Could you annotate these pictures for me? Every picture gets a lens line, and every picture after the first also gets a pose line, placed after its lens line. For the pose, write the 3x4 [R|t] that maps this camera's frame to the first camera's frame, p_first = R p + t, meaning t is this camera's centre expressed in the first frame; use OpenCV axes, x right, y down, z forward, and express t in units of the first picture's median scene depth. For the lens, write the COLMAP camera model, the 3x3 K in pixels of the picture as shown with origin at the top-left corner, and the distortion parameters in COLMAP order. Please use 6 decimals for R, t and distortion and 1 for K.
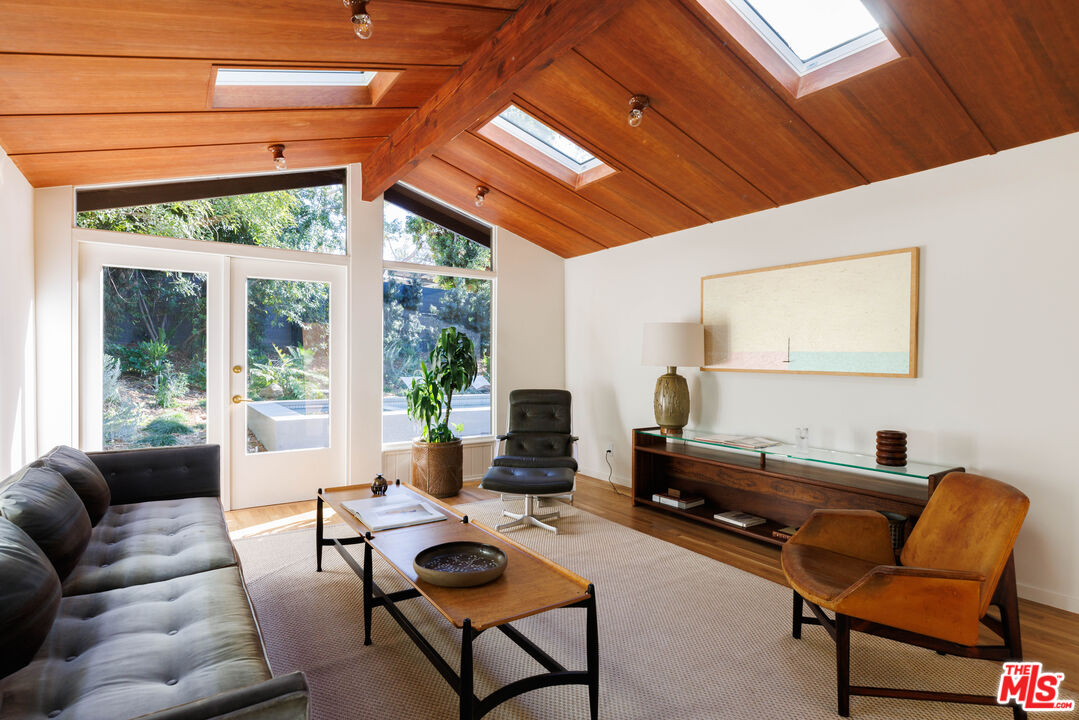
lens RADIAL K [[549.7, 0, 539.5], [0, 549.7, 360.0], [0, 0, 1]] dist [0.000394, 0.000108]
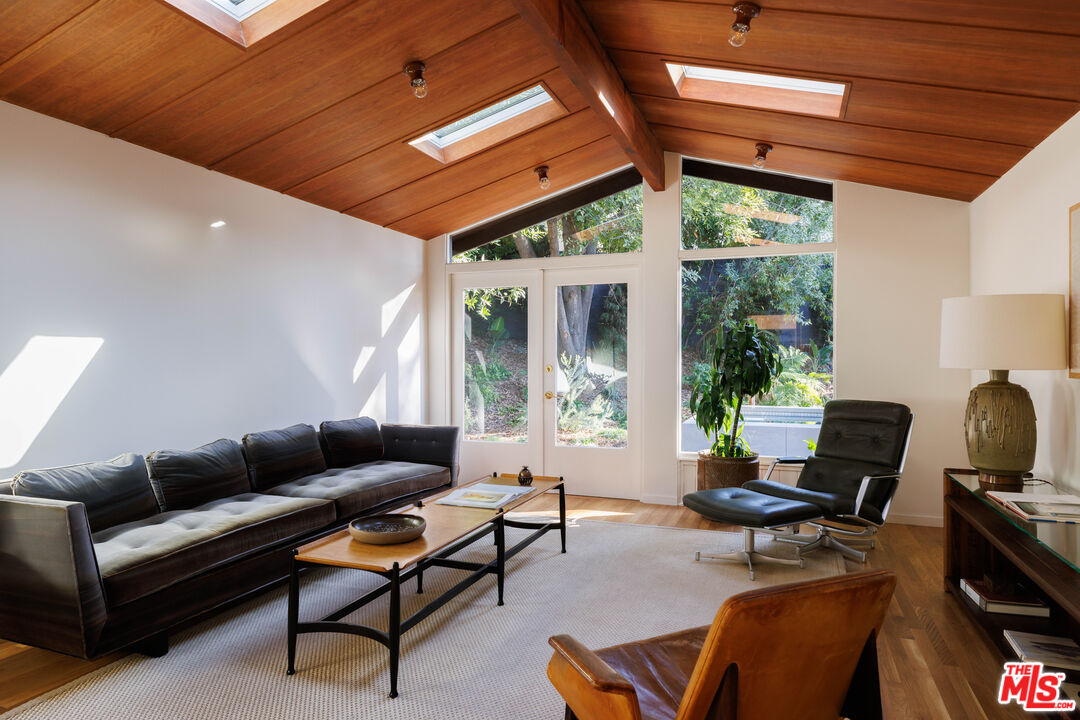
lens RADIAL K [[663.2, 0, 540.0], [0, 663.2, 360.0], [0, 0, 1]] dist [-0.000586, 0.000458]
pose [[0.581913, -0.002226, -0.813248, 0.532055], [-0.000478, 0.999995, -0.003080, 0.004031], [0.813251, 0.002180, 0.581909, 0.184906]]
